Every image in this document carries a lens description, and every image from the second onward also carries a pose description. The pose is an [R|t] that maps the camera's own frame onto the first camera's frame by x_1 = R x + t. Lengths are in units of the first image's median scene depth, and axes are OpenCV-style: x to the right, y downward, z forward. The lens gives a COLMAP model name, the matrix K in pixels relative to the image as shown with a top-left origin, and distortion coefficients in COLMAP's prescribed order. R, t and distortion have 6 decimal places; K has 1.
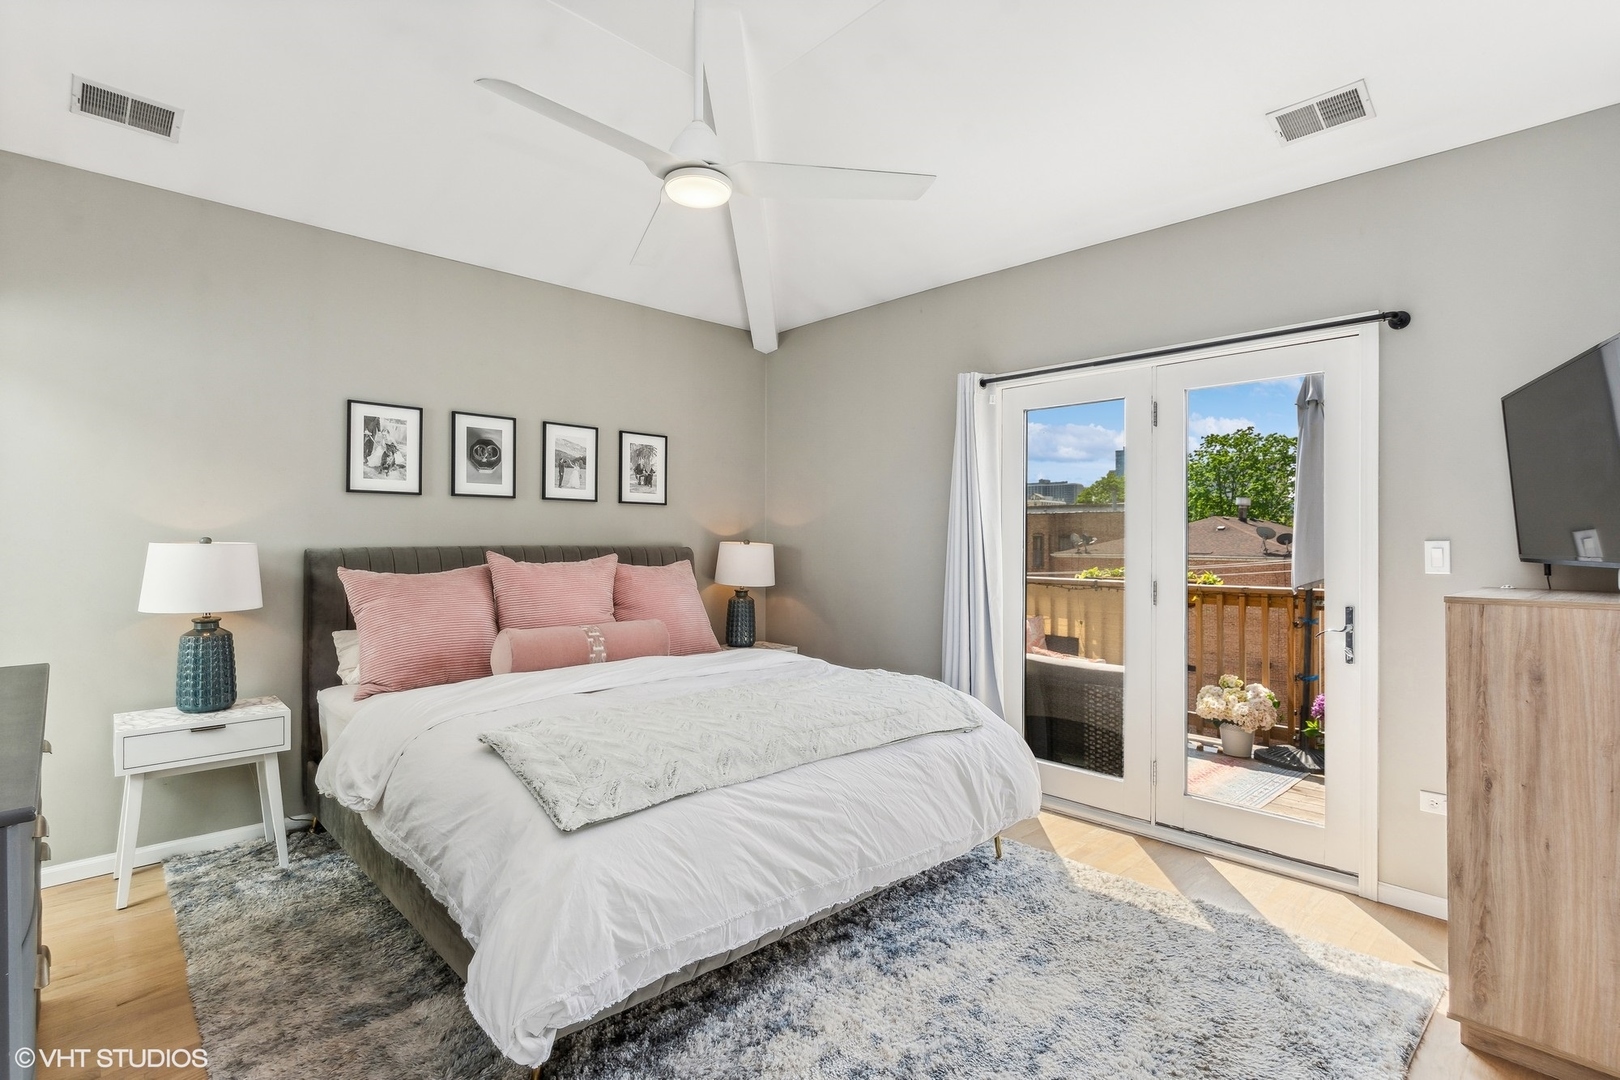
lens RADIAL K [[784.8, 0, 802.8], [0, 784.8, 529.1], [0, 0, 1]] dist [0.001359, 0.000222]
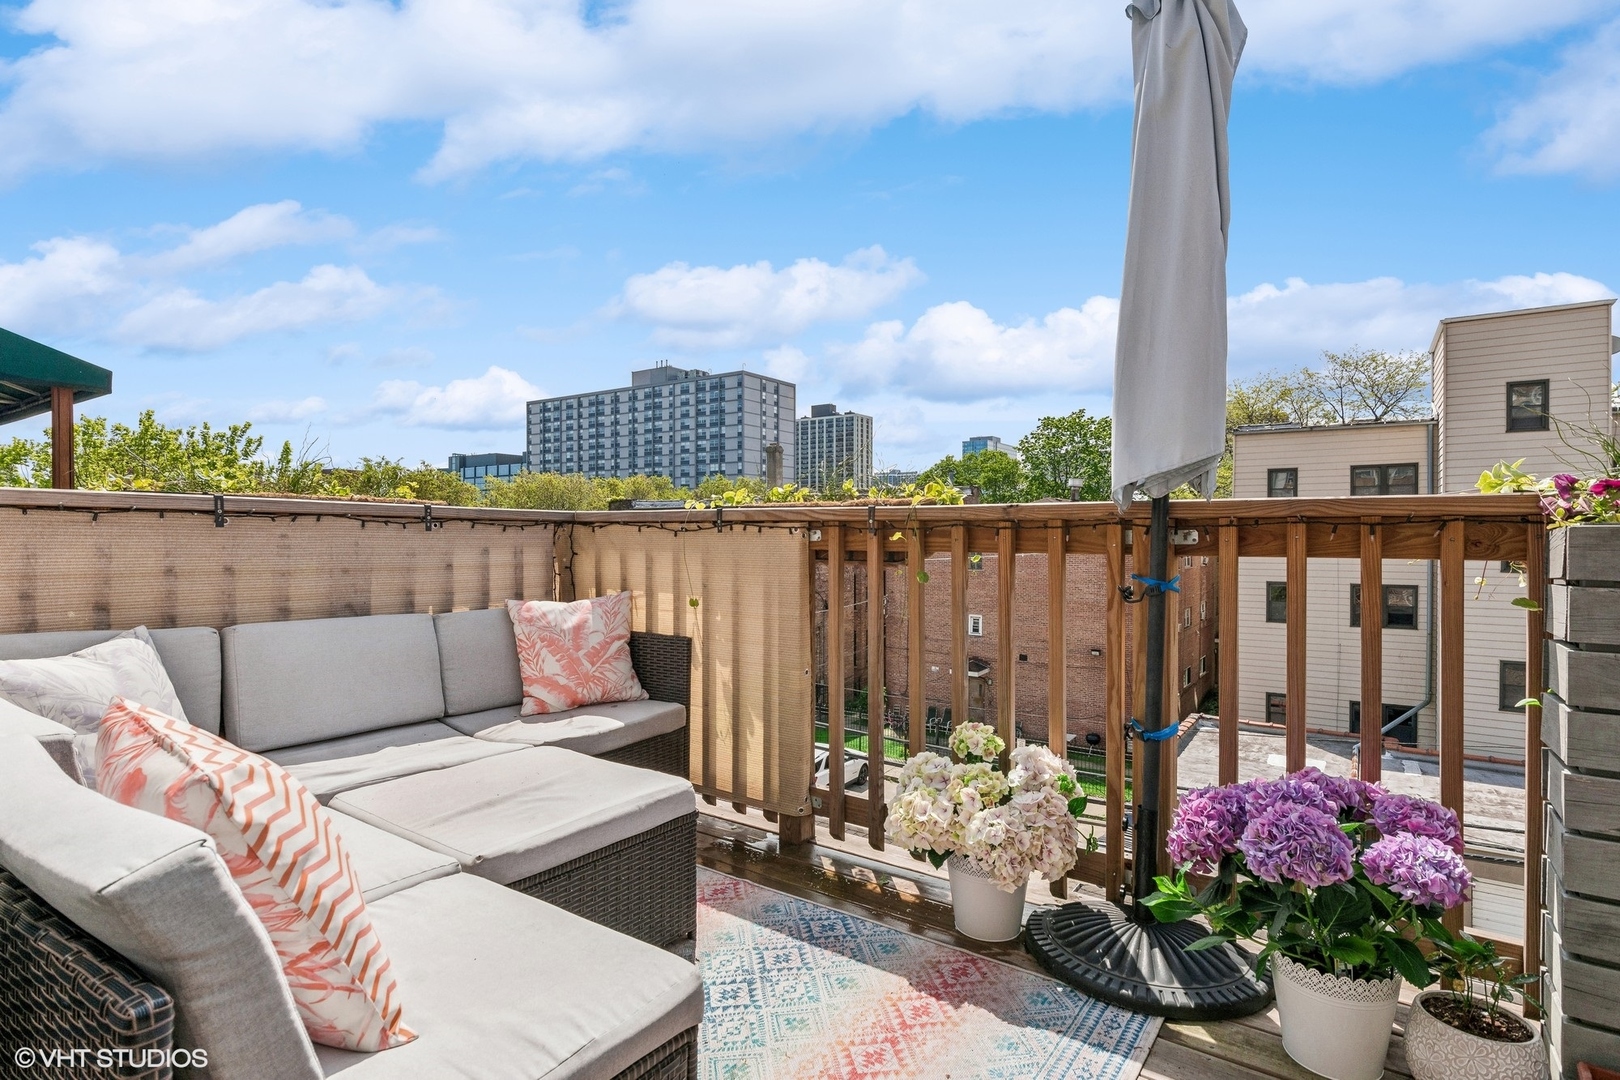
lens RADIAL K [[813.7, 0, 810.0], [0, 813.7, 540.0], [0, 0, 1]] dist [0.033406, 0.000059]
pose [[0.981408, -0.004324, 0.191883, 0.383478], [-0.000423, 0.999695, 0.024688, 0.081907], [-0.191931, -0.024310, 0.981107, 0.612532]]
